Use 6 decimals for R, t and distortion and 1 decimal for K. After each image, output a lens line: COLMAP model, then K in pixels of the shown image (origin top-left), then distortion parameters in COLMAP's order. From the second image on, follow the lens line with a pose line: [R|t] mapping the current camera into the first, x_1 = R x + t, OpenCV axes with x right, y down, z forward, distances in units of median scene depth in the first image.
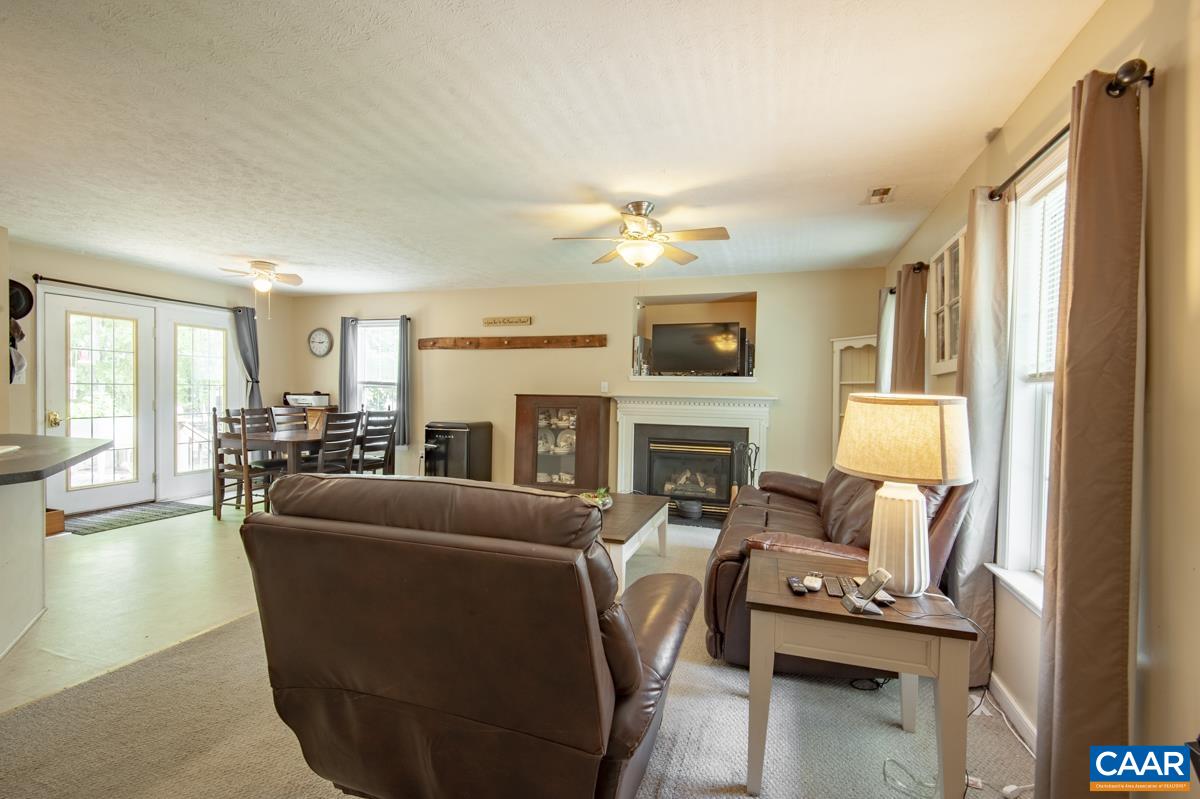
lens RADIAL K [[538.8, 0, 594.7], [0, 538.8, 403.9], [0, 0, 1]] dist [0.011610, -0.008838]
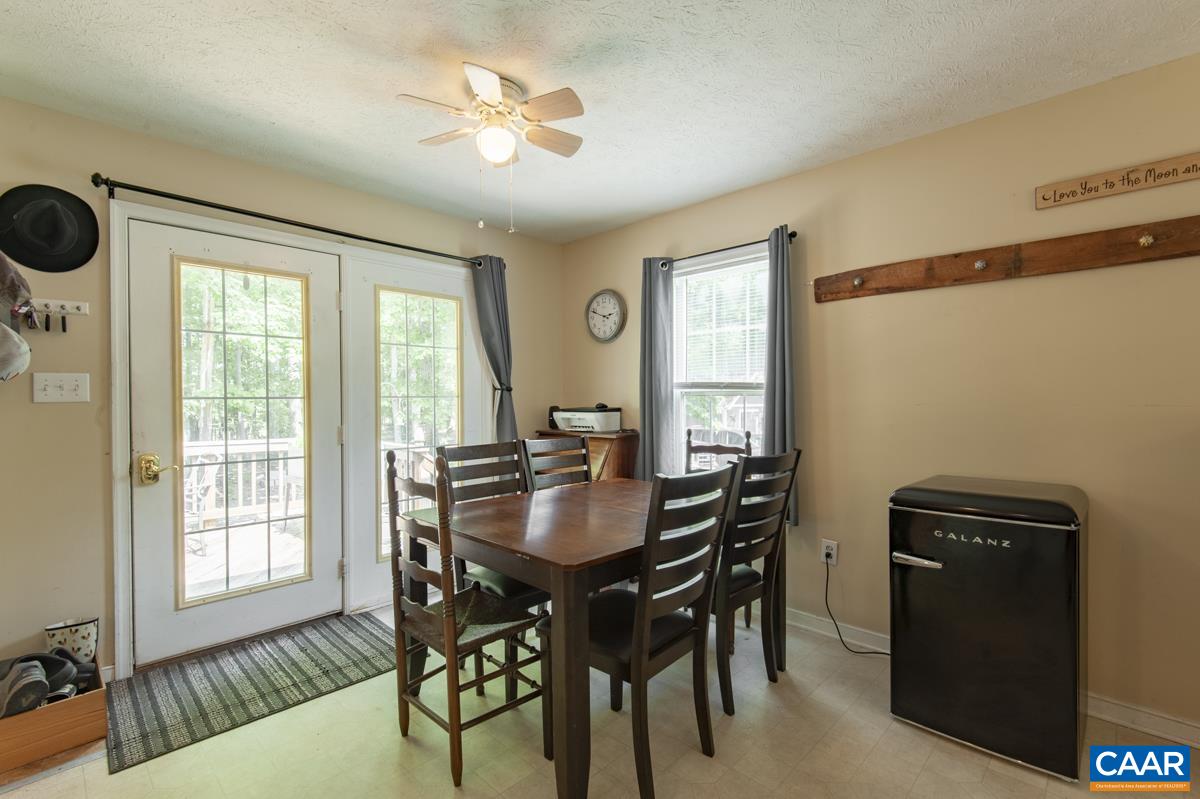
lens RADIAL K [[538.8, 0, 594.4], [0, 538.8, 403.9], [0, 0, 1]] dist [0.011610, -0.008838]
pose [[0.898549, -0.016456, -0.438564, -0.302215], [0.009890, 0.999802, -0.017252, -0.014988], [0.438761, 0.011164, 0.898535, 0.543606]]
